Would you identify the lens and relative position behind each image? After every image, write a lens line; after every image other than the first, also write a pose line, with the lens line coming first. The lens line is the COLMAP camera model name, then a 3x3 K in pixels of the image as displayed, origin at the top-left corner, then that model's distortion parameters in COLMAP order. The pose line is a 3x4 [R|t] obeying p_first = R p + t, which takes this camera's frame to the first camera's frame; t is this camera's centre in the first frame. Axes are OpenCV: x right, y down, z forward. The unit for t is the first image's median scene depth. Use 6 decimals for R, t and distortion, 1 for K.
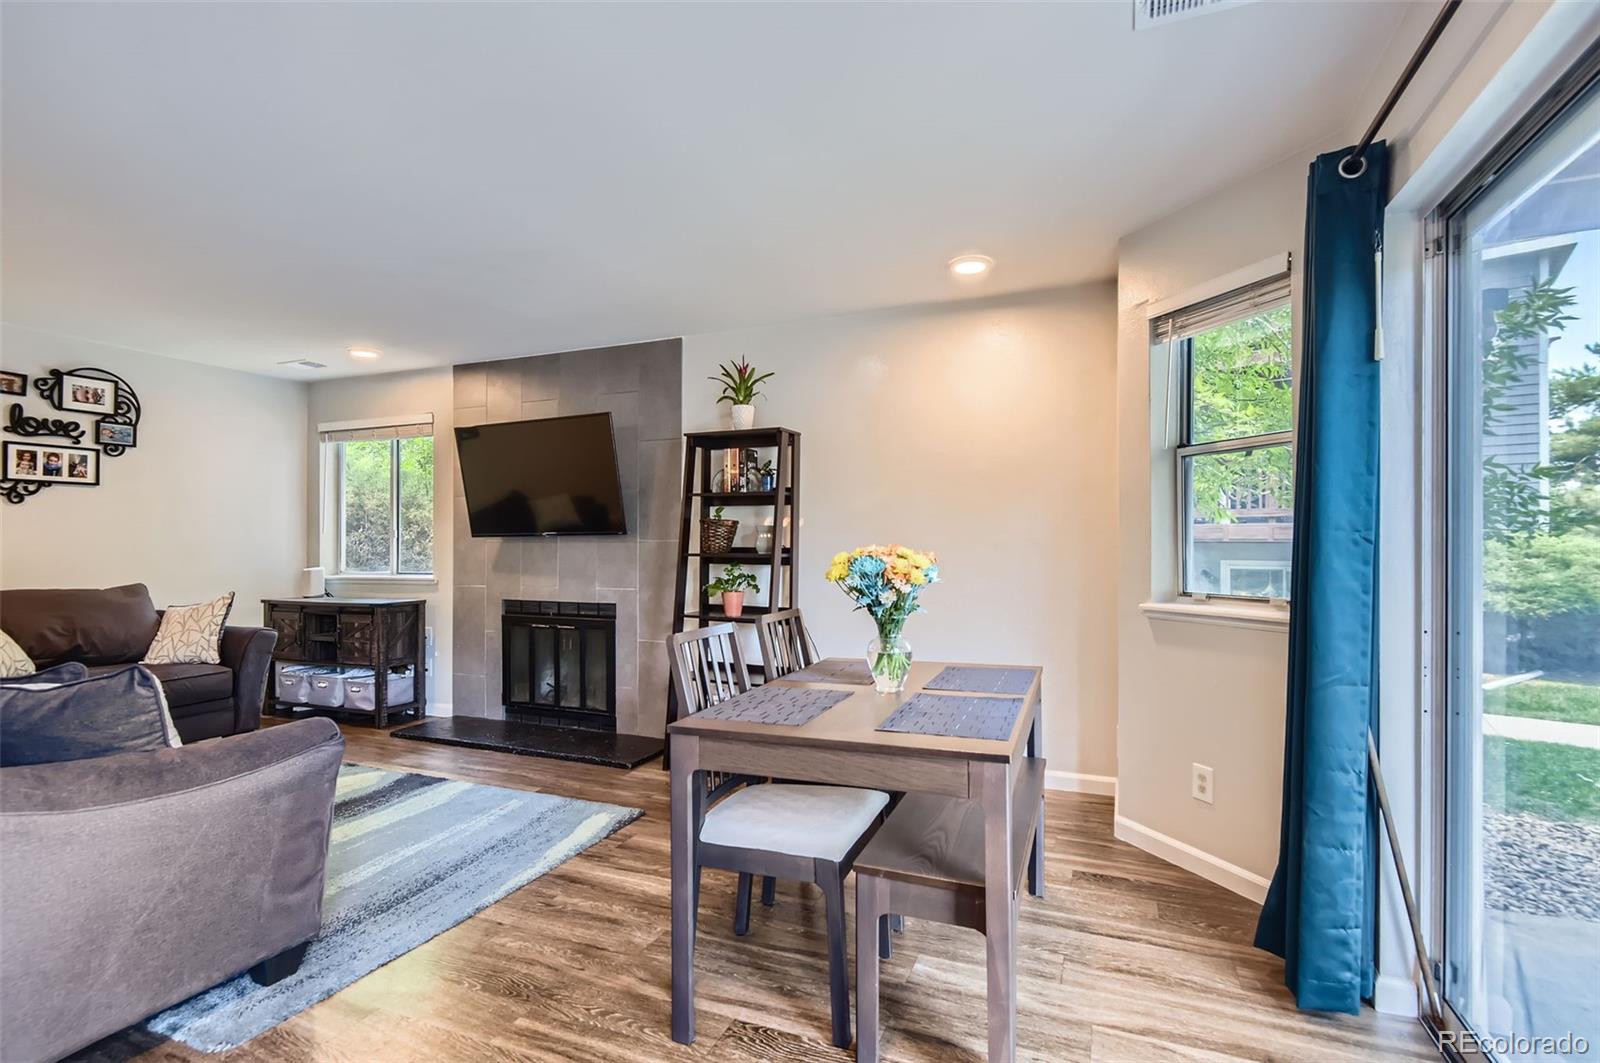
lens RADIAL K [[737.6, 0, 806.0], [0, 737.6, 541.1], [0, 0, 1]] dist [-0.002497, -0.001639]
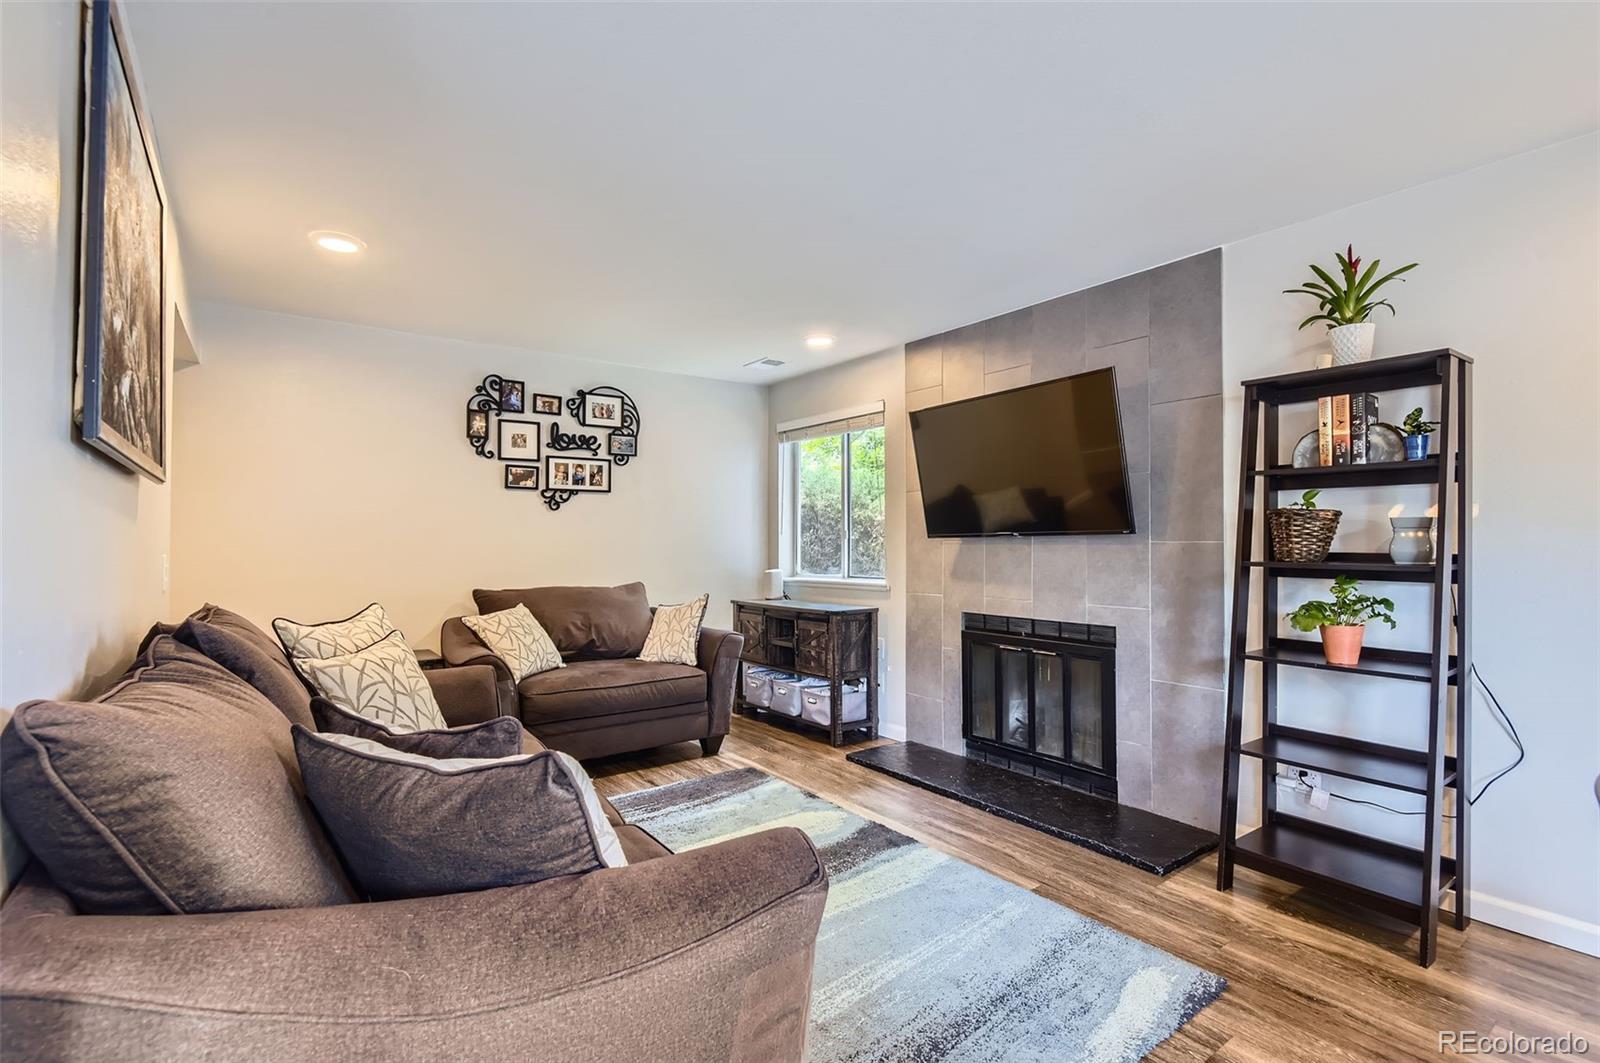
lens RADIAL K [[737.6, 0, 806.0], [0, 737.6, 541.1], [0, 0, 1]] dist [-0.002497, -0.001639]
pose [[0.856999, -0.001579, -0.515316, -0.146780], [0.002733, 0.999995, 0.001482, -0.003827], [0.515312, -0.002678, 0.856999, 0.210448]]
